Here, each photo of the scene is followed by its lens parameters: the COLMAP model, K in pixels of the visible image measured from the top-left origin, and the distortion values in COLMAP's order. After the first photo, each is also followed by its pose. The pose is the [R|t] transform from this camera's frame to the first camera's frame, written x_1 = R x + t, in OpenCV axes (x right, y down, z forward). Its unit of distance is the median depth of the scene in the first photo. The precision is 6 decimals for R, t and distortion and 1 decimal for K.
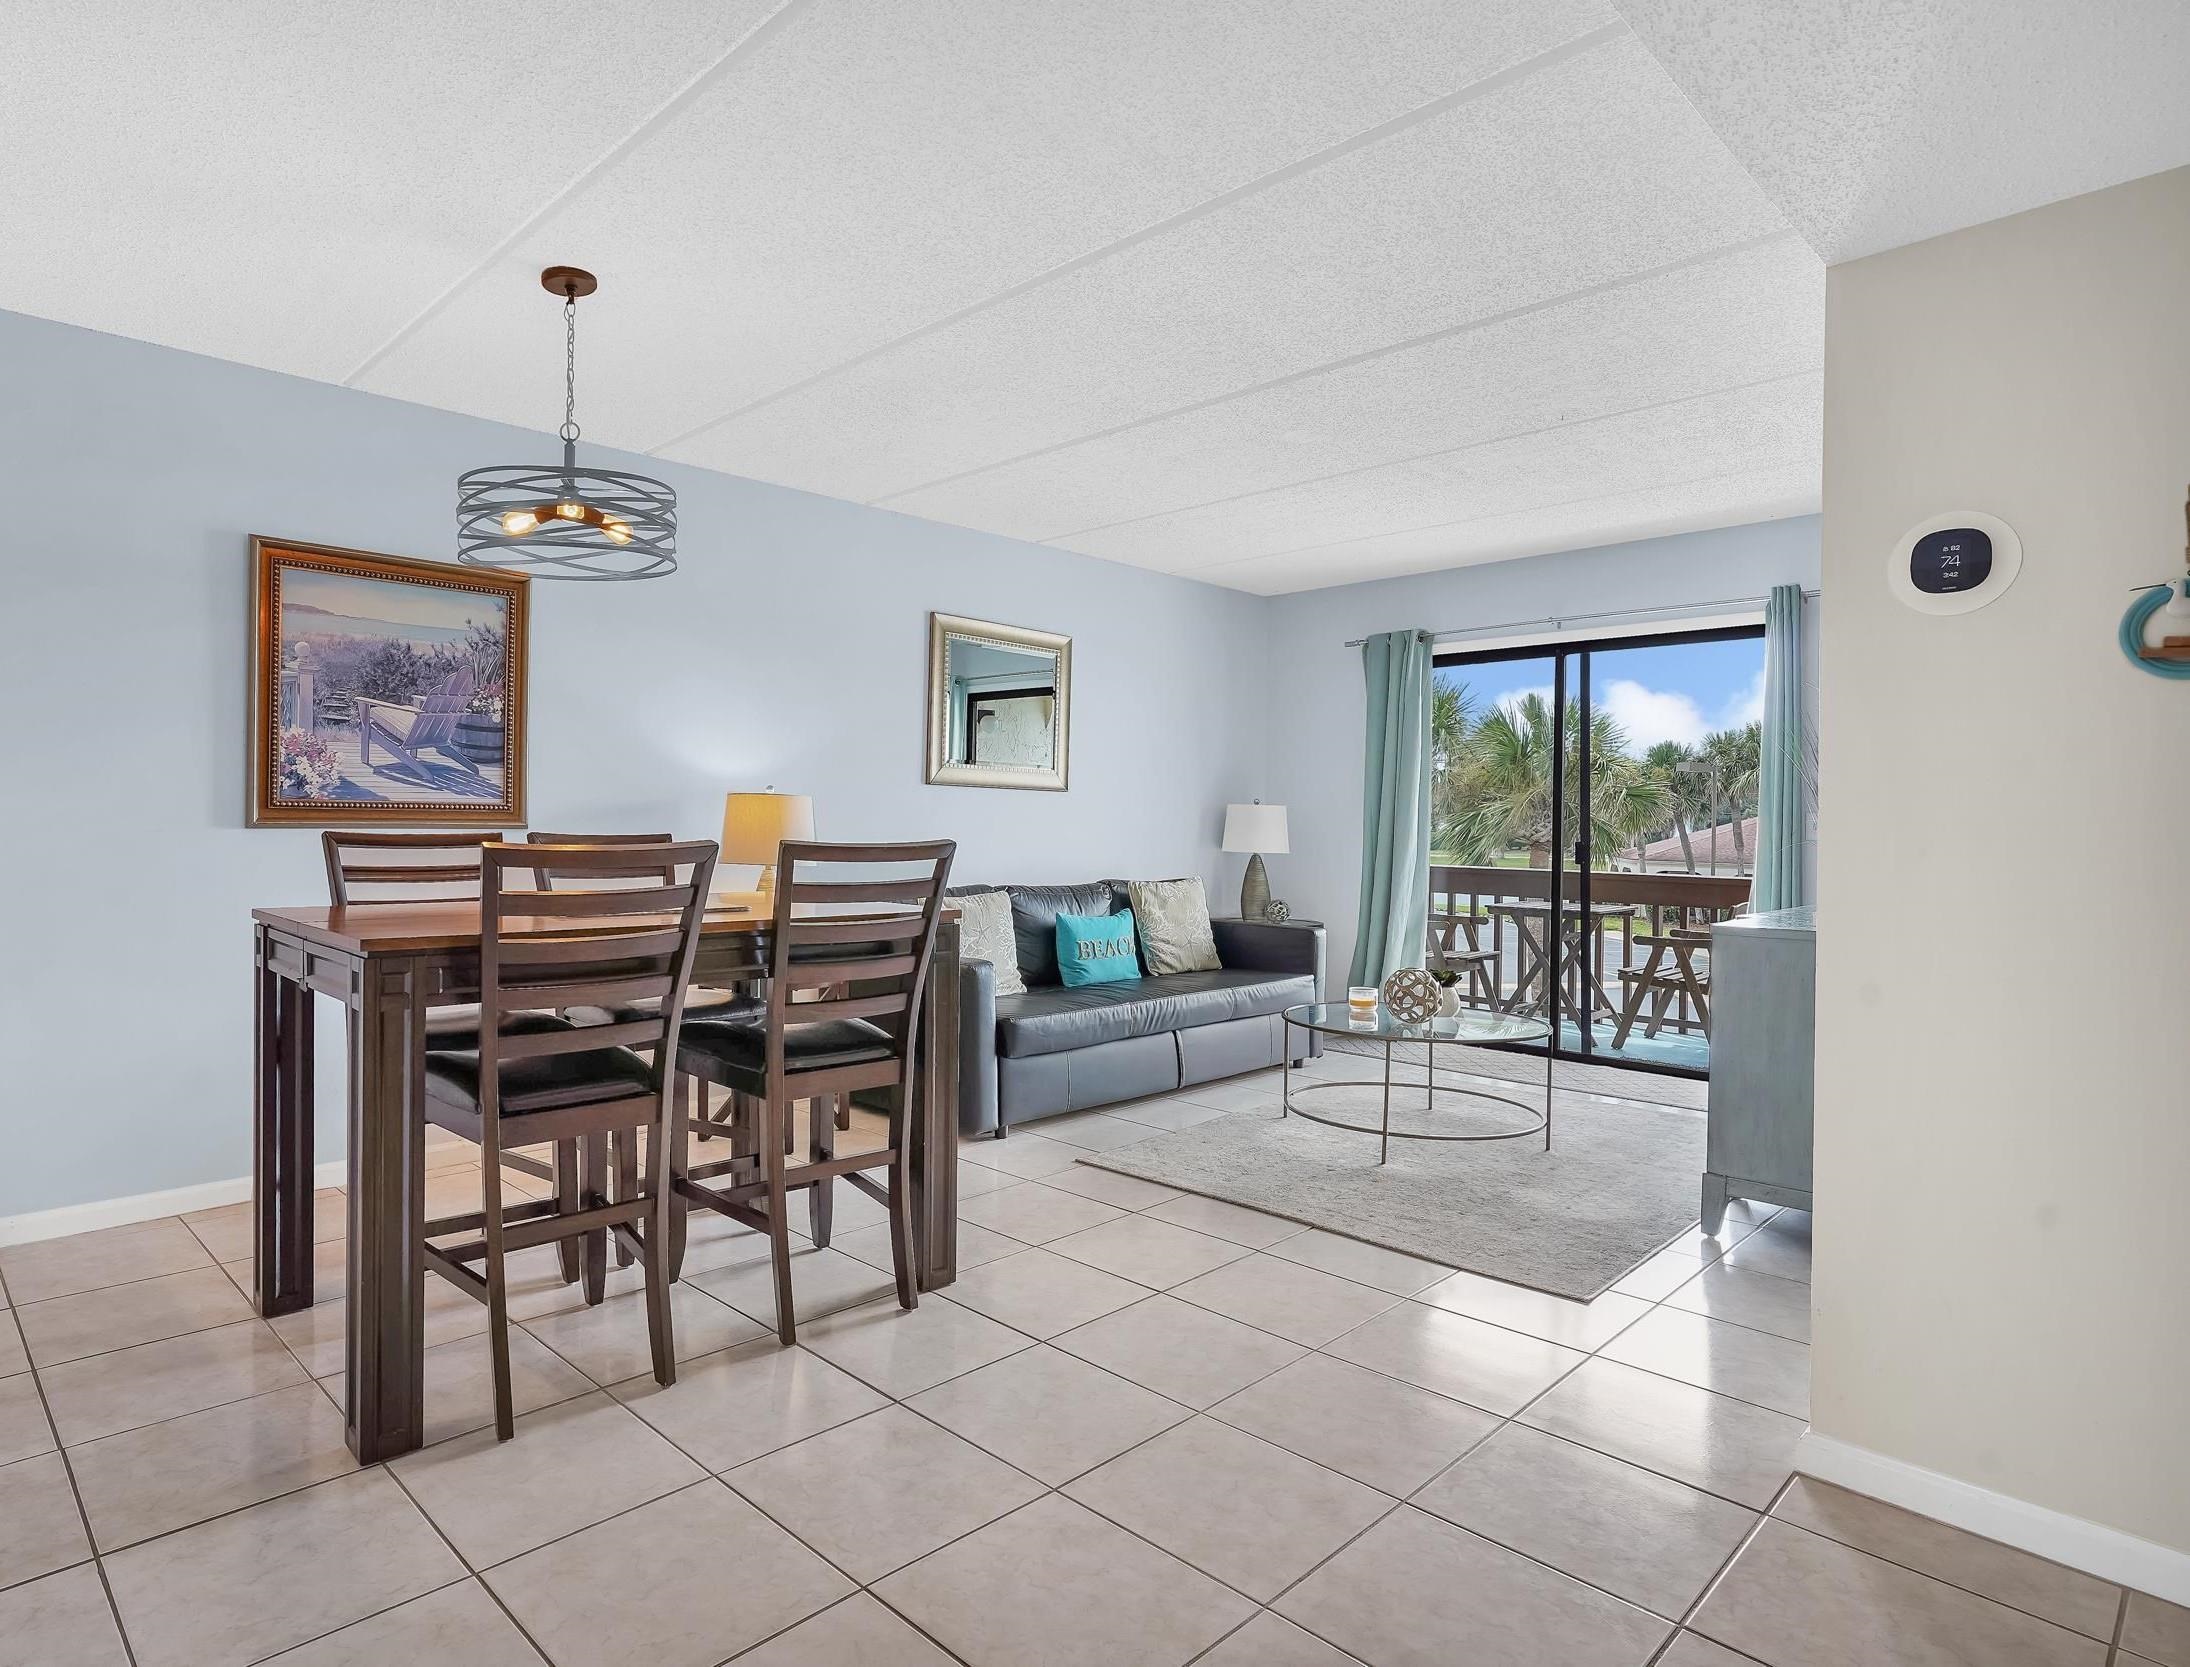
lens RADIAL K [[1234.3, 0, 941.5], [0, 1234.3, 832.9], [0, 0, 1]] dist [-0.000265, -0.000308]
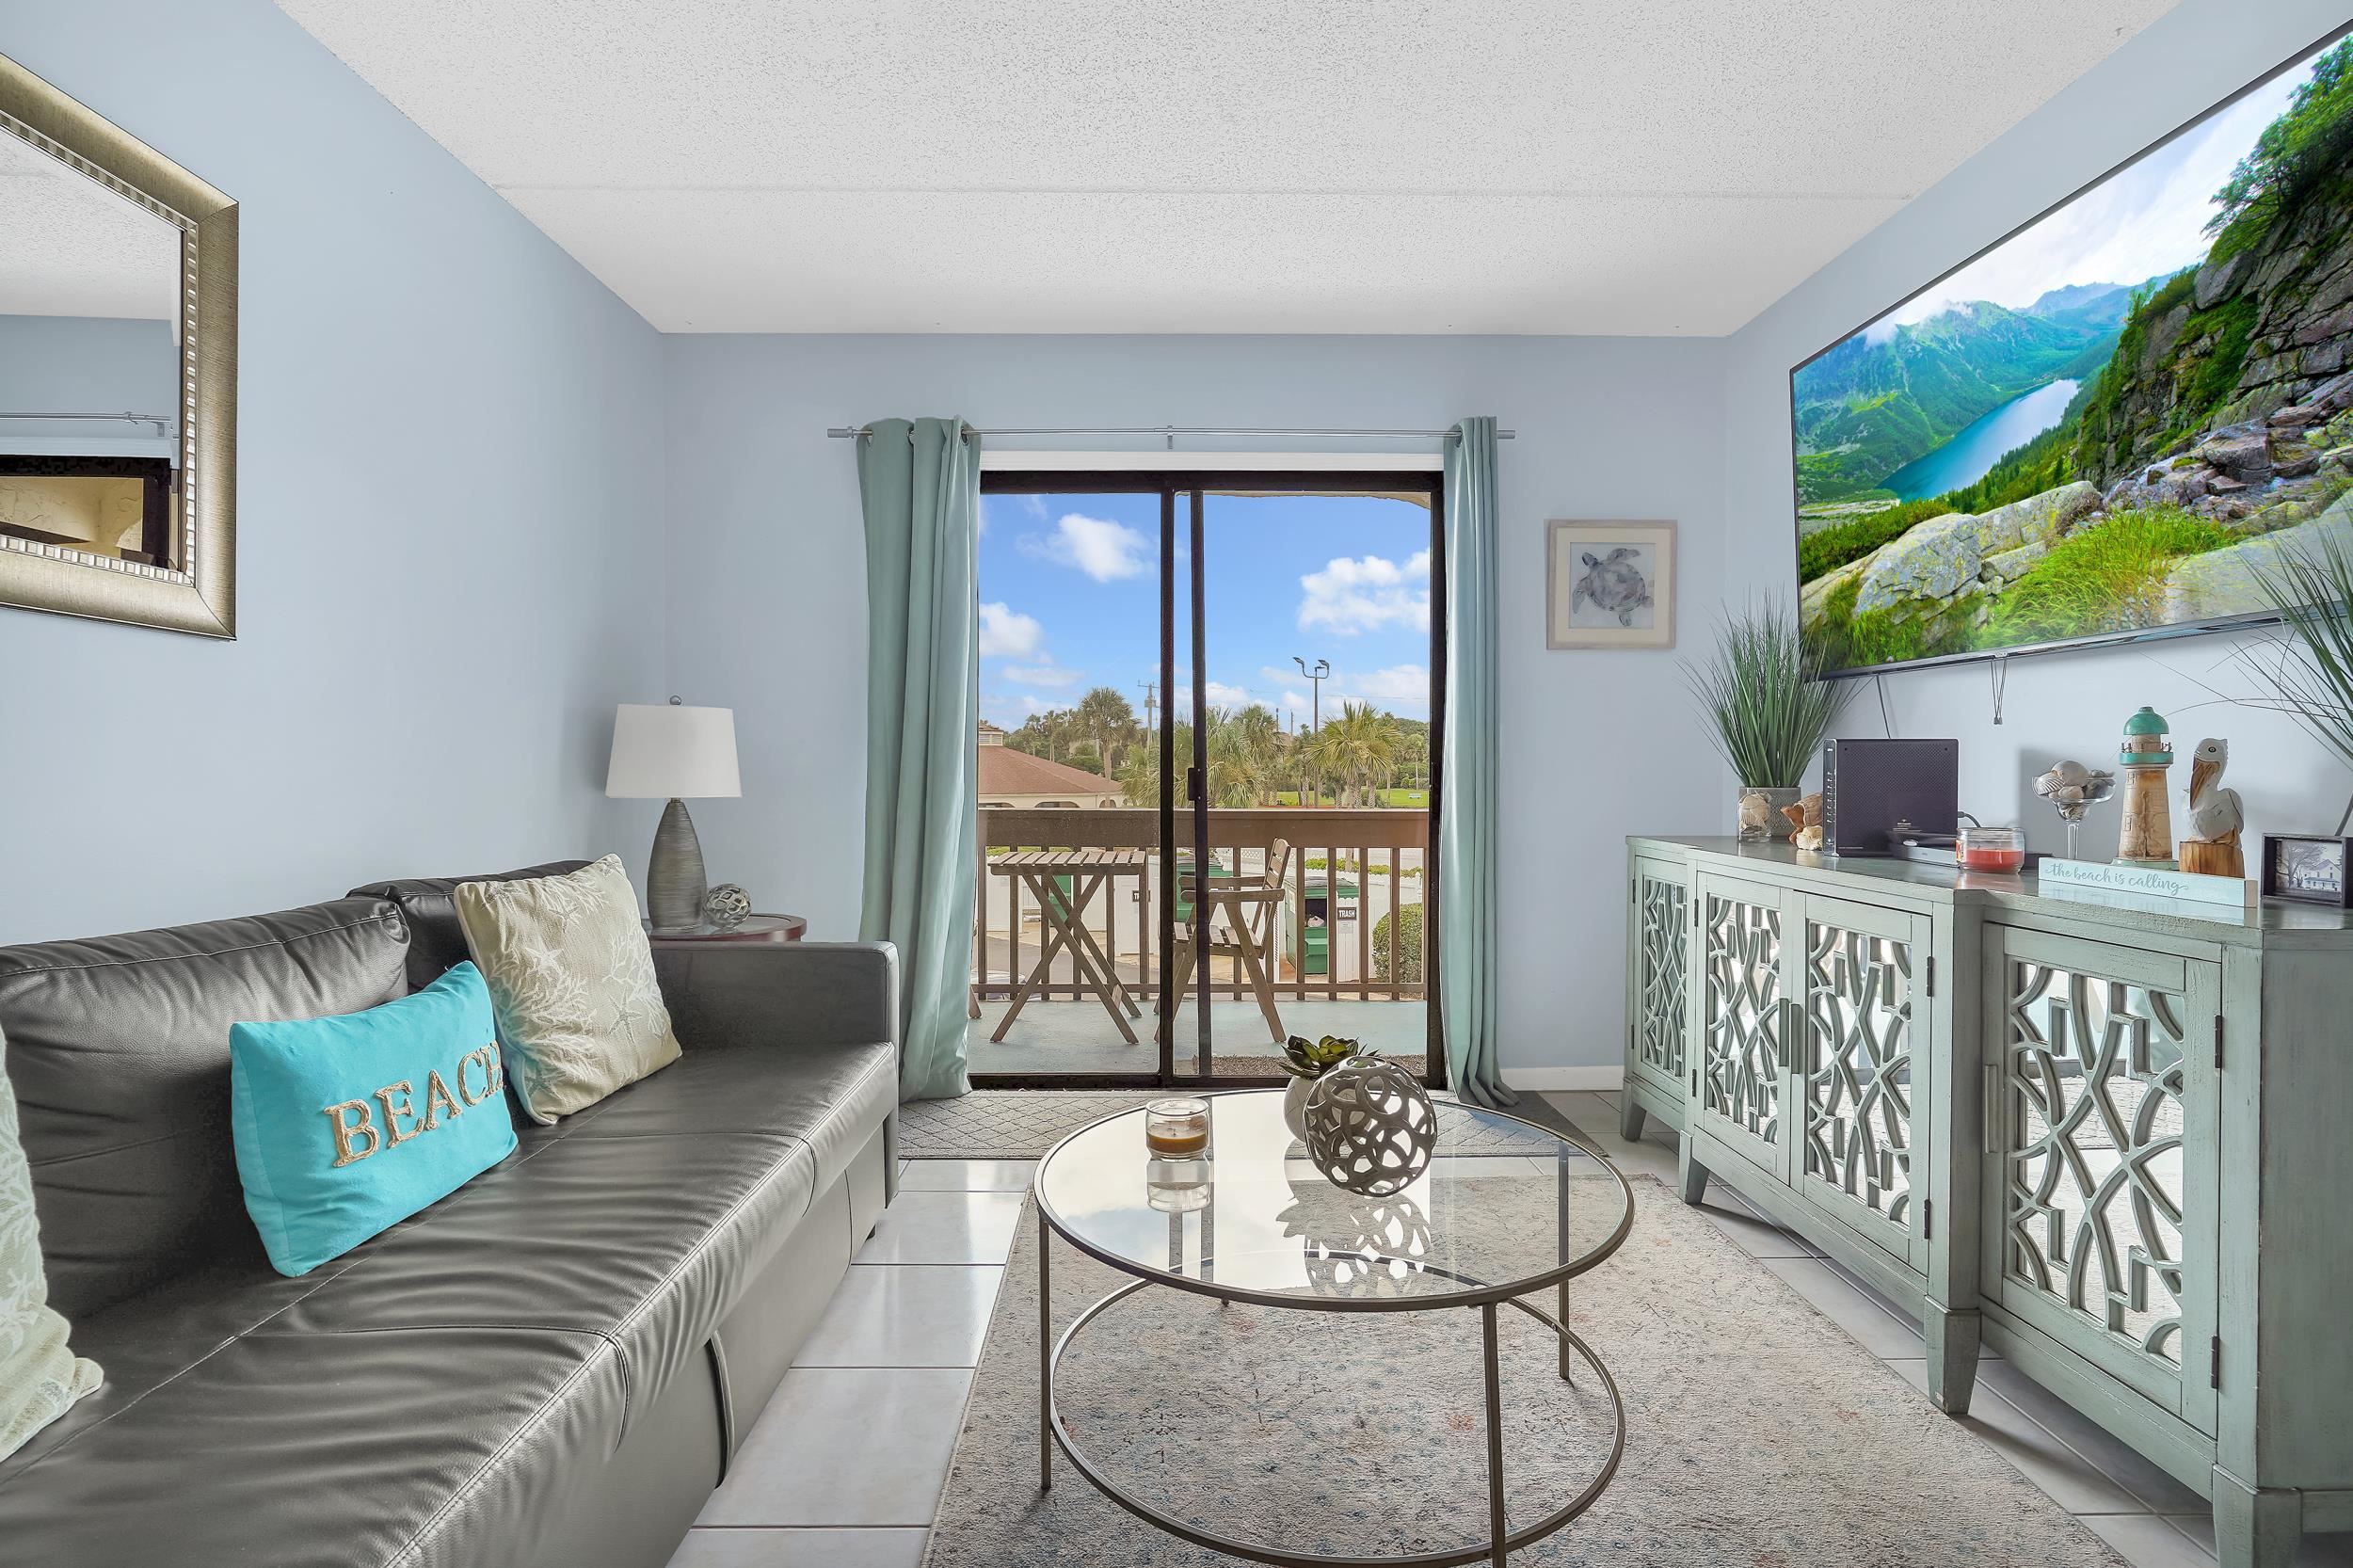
lens RADIAL K [[1131.0, 0, 1176.5], [0, 1131.0, 784.0], [0, 0, 1]] dist [-0.000274, 0.000371]
pose [[0.659101, -0.021565, 0.751745, 0.055086], [0.013228, 0.999767, 0.017082, 0.008271], [-0.751938, -0.001315, 0.659232, 0.886117]]
